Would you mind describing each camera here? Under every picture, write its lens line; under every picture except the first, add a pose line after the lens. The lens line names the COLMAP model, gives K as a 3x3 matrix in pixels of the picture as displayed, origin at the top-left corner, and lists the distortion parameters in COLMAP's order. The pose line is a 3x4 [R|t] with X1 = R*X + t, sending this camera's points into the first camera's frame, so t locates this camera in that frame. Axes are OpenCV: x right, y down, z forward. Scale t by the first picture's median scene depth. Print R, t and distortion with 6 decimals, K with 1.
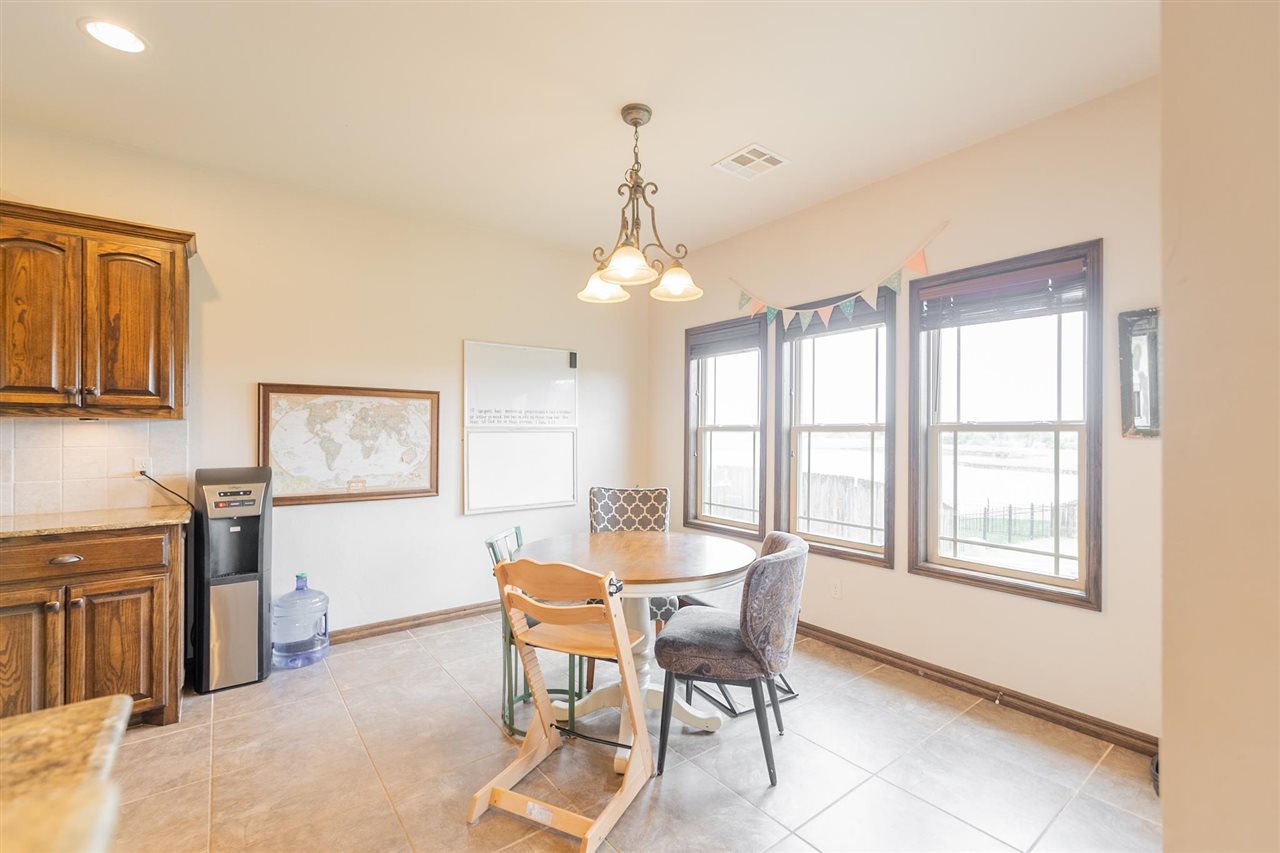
lens RADIAL K [[558.8, 0, 639.2], [0, 558.8, 428.7], [0, 0, 1]] dist [-0.001239, -0.000159]
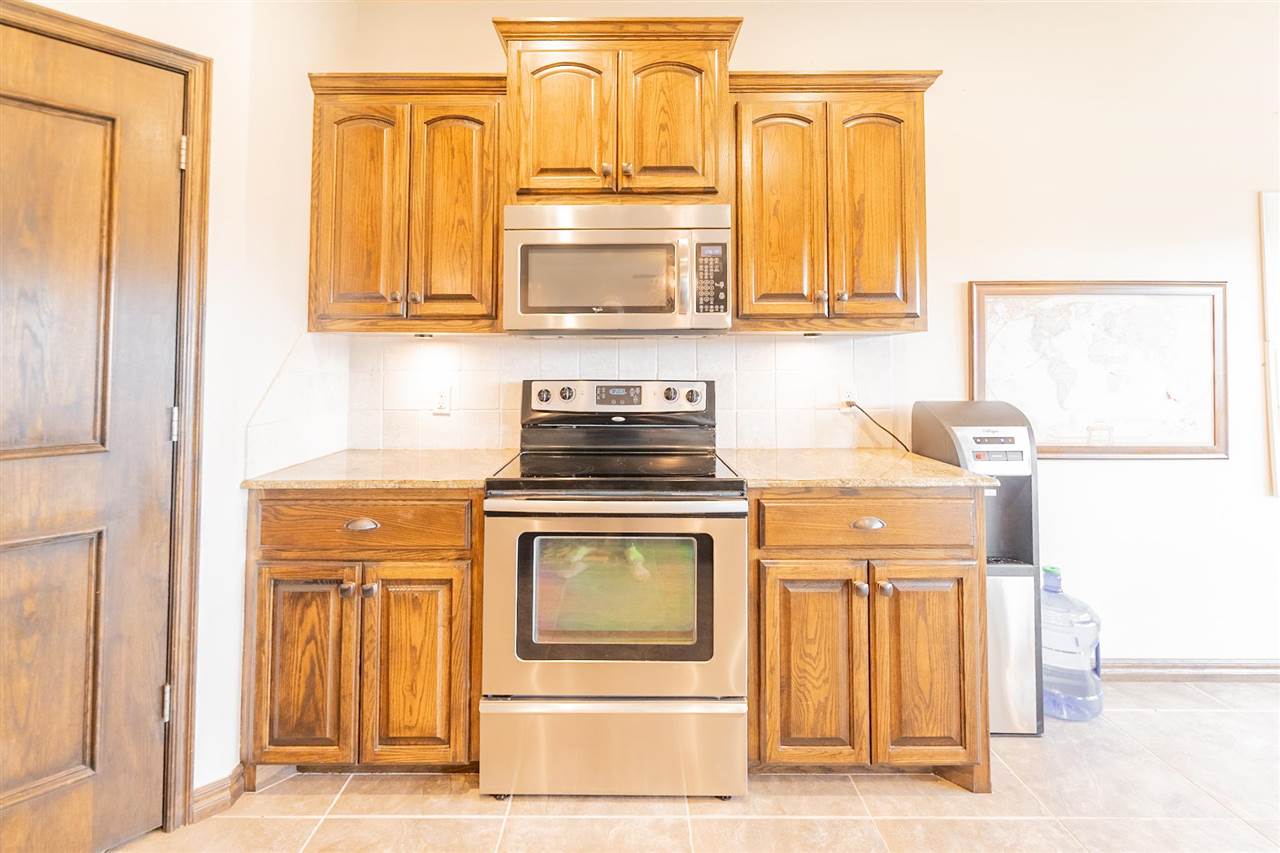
lens RADIAL K [[582.0, 0, 612.5], [0, 582.0, 338.3], [0, 0, 1]] dist [-0.001683, 0.001415]
pose [[0.786217, -0.029482, -0.617247, -0.646013], [0.006602, 0.999205, -0.039316, 0.017443], [0.617915, 0.026836, 0.785786, 0.156266]]
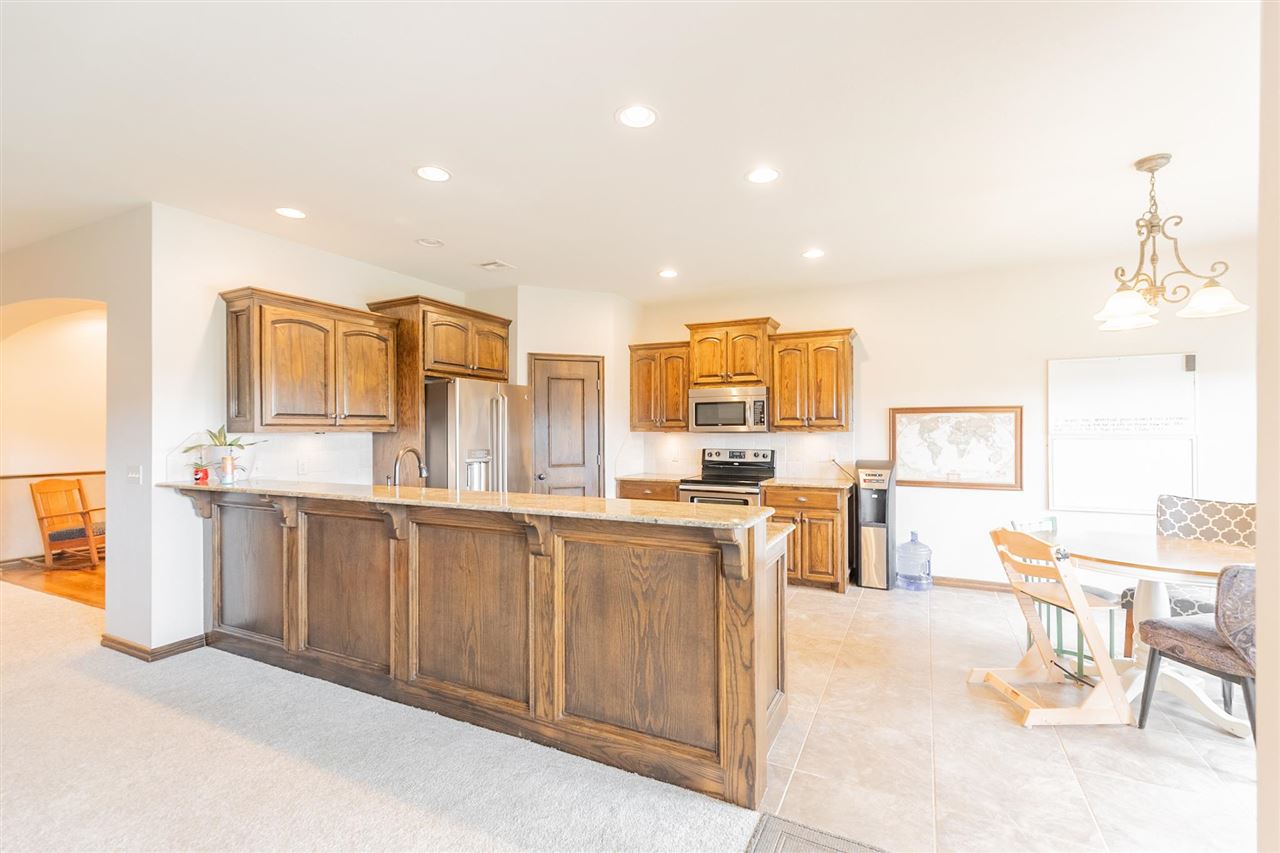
lens RADIAL K [[558.8, 0, 649.0], [0, 558.8, 432.4], [0, 0, 1]] dist [-0.001239, -0.000159]
pose [[0.448332, 0.001121, -0.893867, 0.488988], [0.009399, 0.999938, 0.005969, -0.030666], [0.893818, -0.011078, 0.448293, -0.373633]]
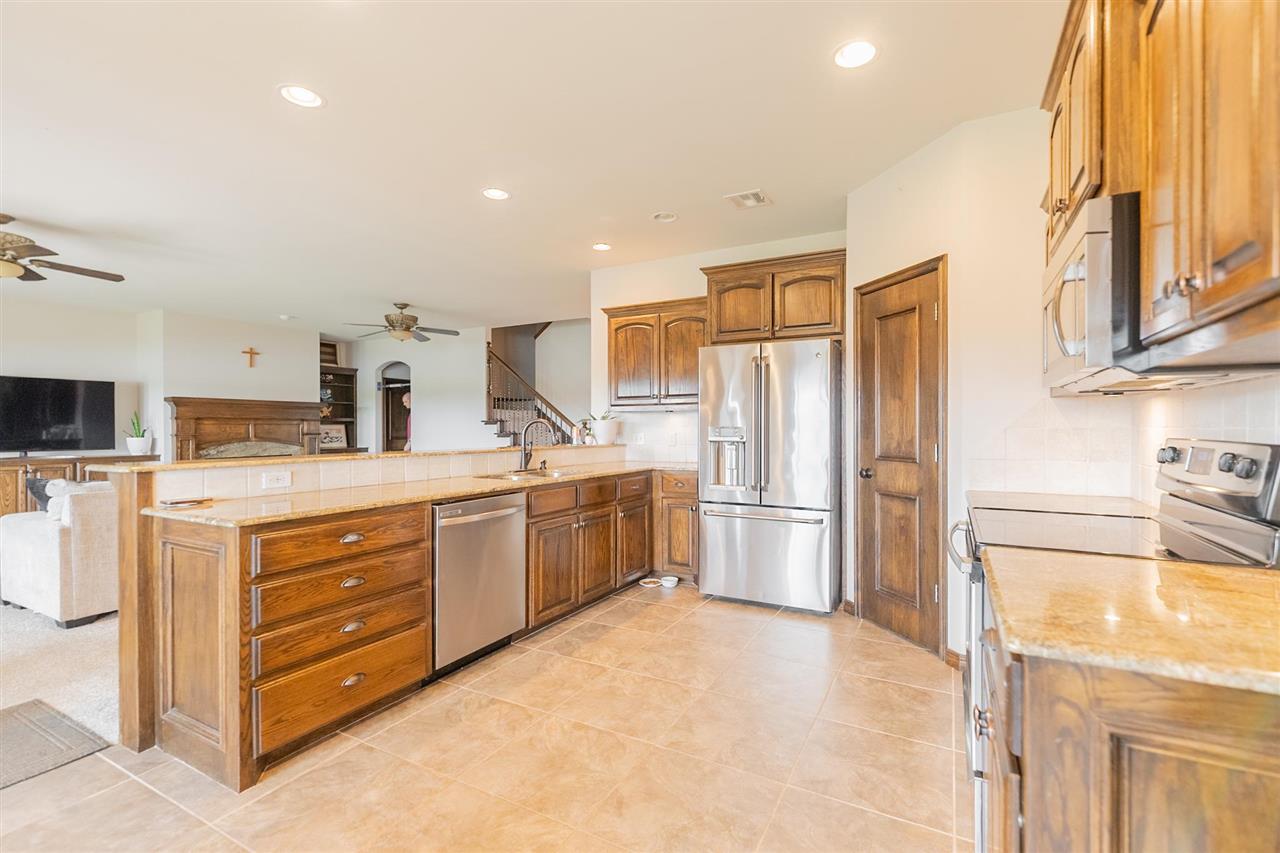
lens RADIAL K [[558.8, 0, 664.1], [0, 558.8, 435.4], [0, 0, 1]] dist [-0.001239, -0.000159]
pose [[-0.900285, 0.007528, -0.435236, -0.411695], [0.004678, 0.999960, 0.007620, 0.031292], [0.435276, 0.004825, -0.900284, 1.046978]]
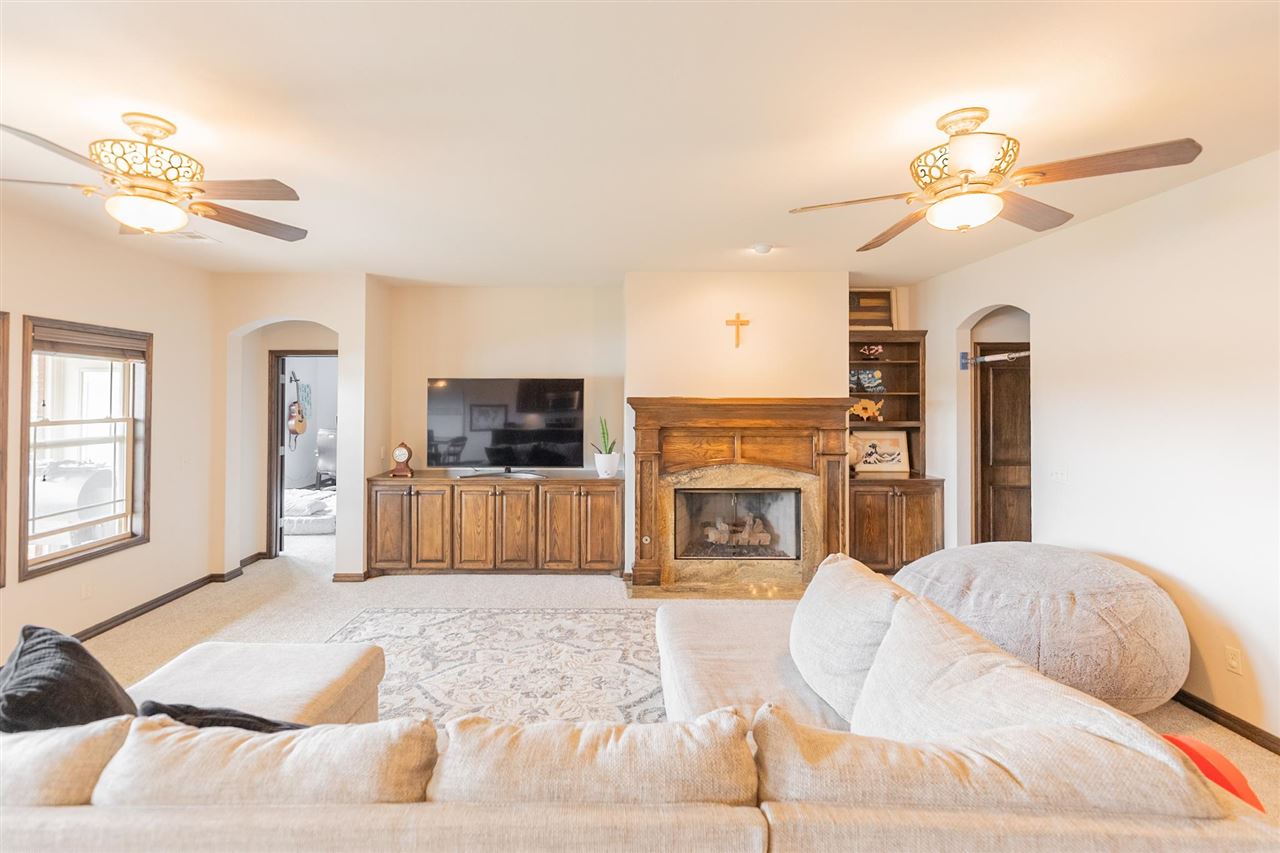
lens RADIAL K [[582.0, 0, 599.0], [0, 582.0, 396.4], [0, 0, 1]] dist [-0.001683, 0.001415]
pose [[-0.789423, 0.001346, 0.613849, -0.535598], [-0.003590, 0.999970, -0.006809, -0.117634], [-0.613840, -0.007579, -0.789394, -0.607479]]
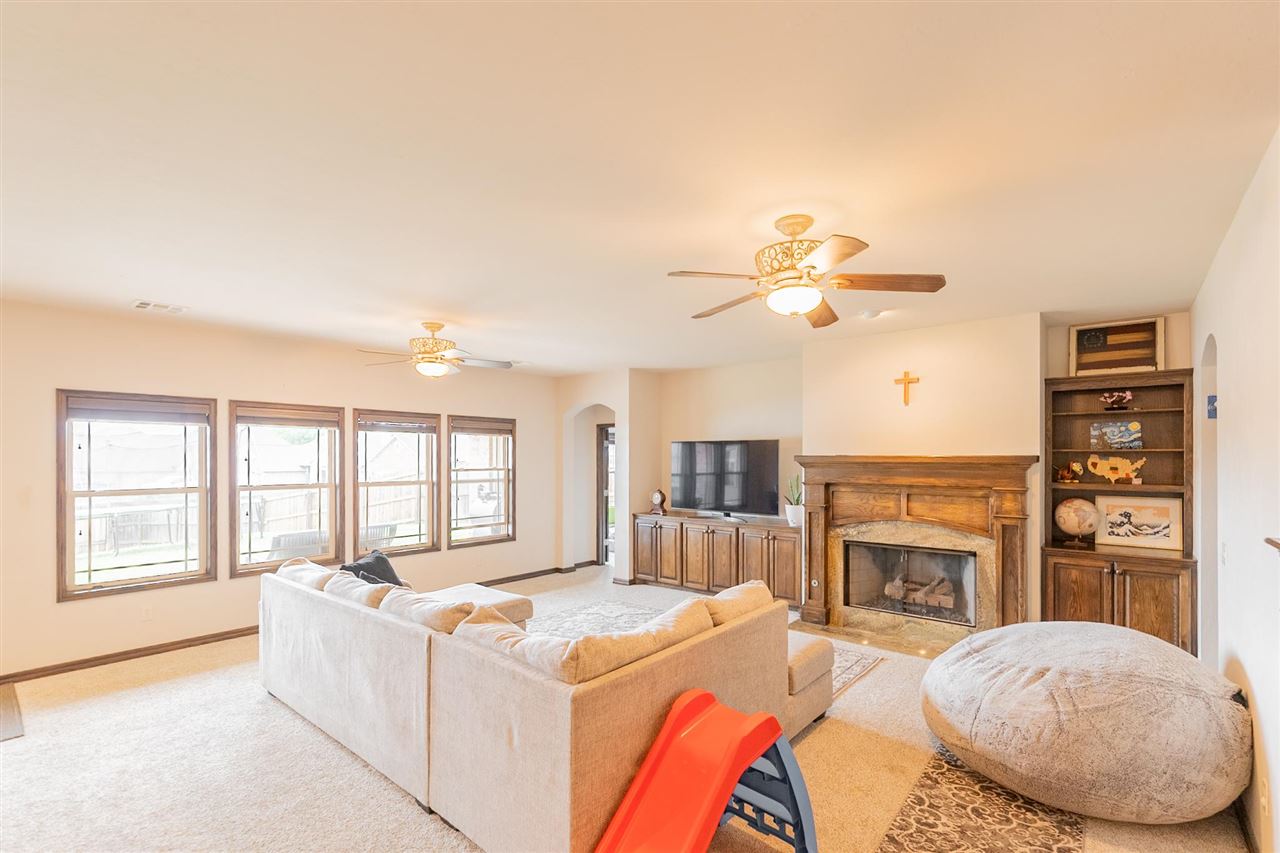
lens RADIAL K [[558.8, 0, 655.0], [0, 558.8, 470.0], [0, 0, 1]] dist [-0.001239, -0.000159]
pose [[-0.233783, -0.018623, 0.972110, -1.254230], [-0.006043, 0.999825, 0.017700, -0.109181], [-0.972270, -0.001737, -0.233855, -1.108464]]
